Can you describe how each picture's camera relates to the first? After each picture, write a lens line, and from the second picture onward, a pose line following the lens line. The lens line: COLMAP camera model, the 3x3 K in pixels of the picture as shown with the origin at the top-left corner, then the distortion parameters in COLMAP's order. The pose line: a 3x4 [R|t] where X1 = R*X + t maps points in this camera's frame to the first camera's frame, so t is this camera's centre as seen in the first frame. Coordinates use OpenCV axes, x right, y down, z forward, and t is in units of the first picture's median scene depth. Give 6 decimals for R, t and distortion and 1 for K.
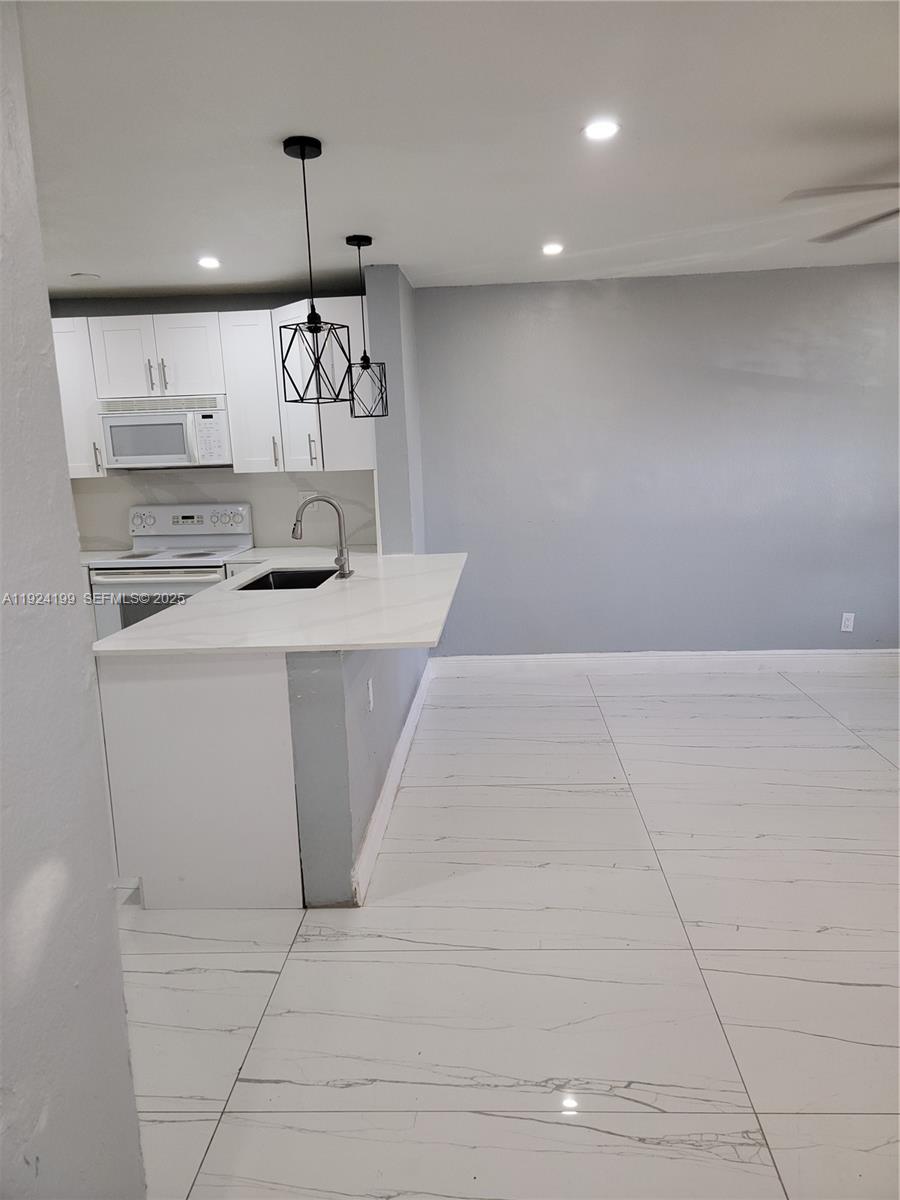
lens RADIAL K [[827.7, 0, 460.2], [0, 827.7, 601.3], [0, 0, 1]] dist [0.099661, -0.090755]
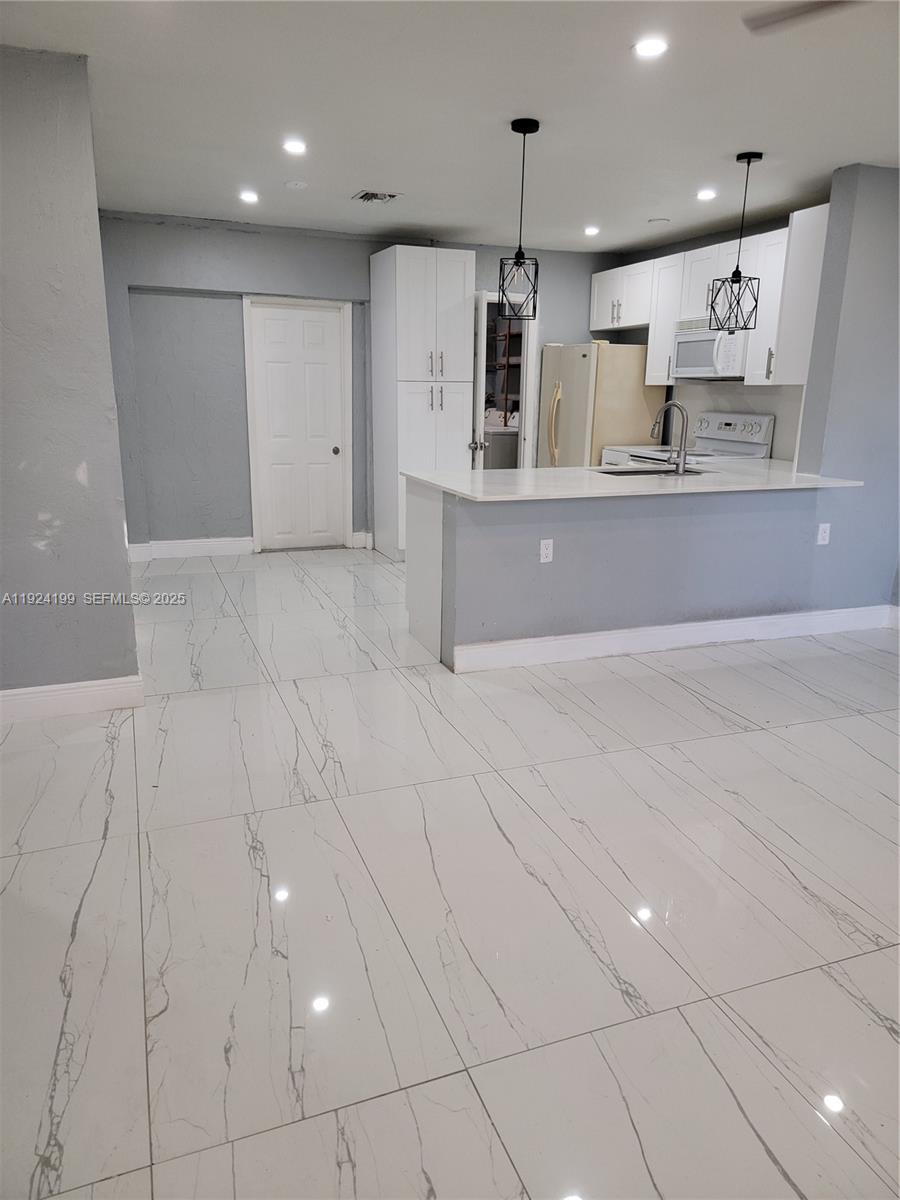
lens RADIAL K [[827.7, 0, 460.2], [0, 827.7, 601.3], [0, 0, 1]] dist [0.099661, -0.090755]
pose [[0.405584, 0.272296, -0.872557, 0.641301], [-0.199555, 0.957948, 0.206186, -0.034209], [0.892009, 0.090498, 0.442867, 0.201878]]
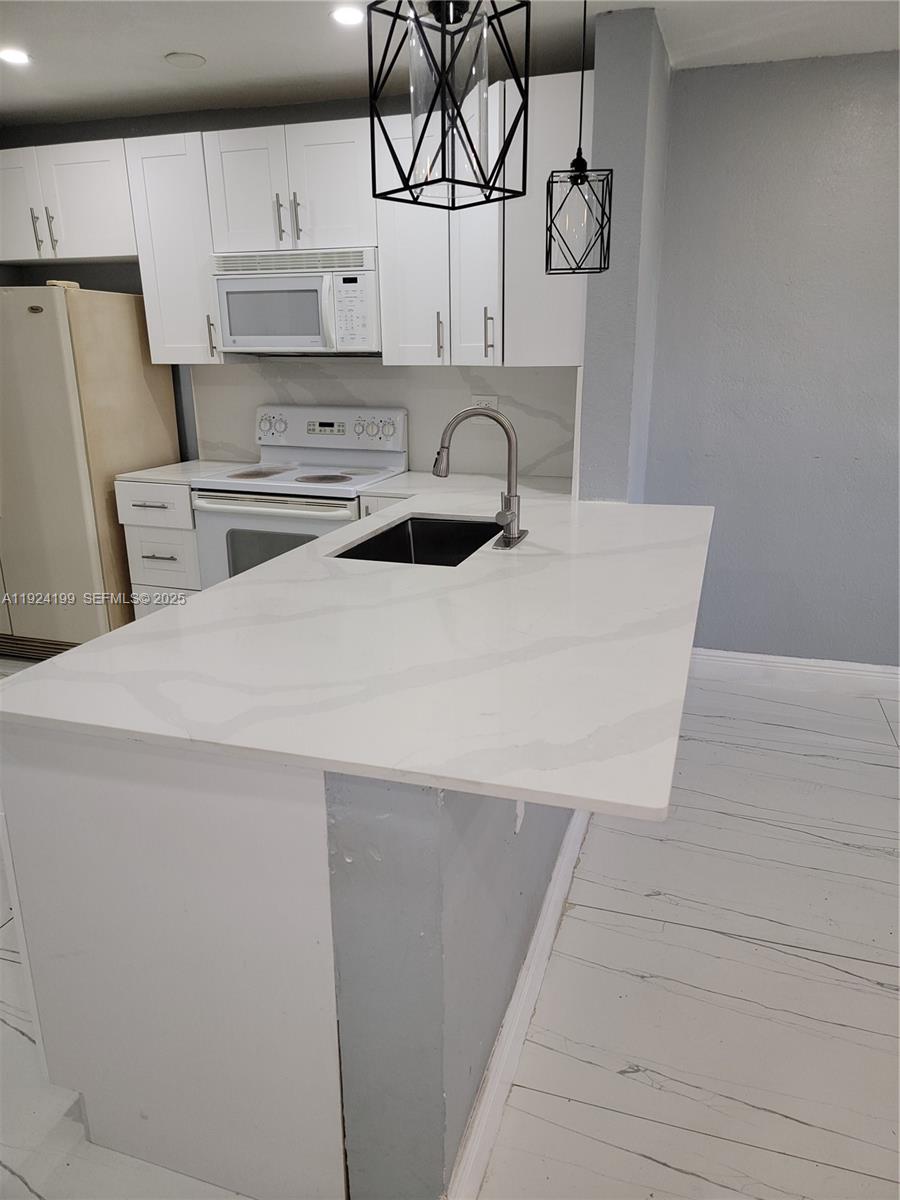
lens RADIAL K [[827.7, 0, 460.2], [0, 827.7, 601.3], [0, 0, 1]] dist [0.099661, -0.090755]
pose [[0.967144, 0.103118, -0.232378, -0.022254], [-0.075581, 0.989342, 0.124459, -0.049417], [0.242736, -0.102806, 0.964630, 0.318599]]
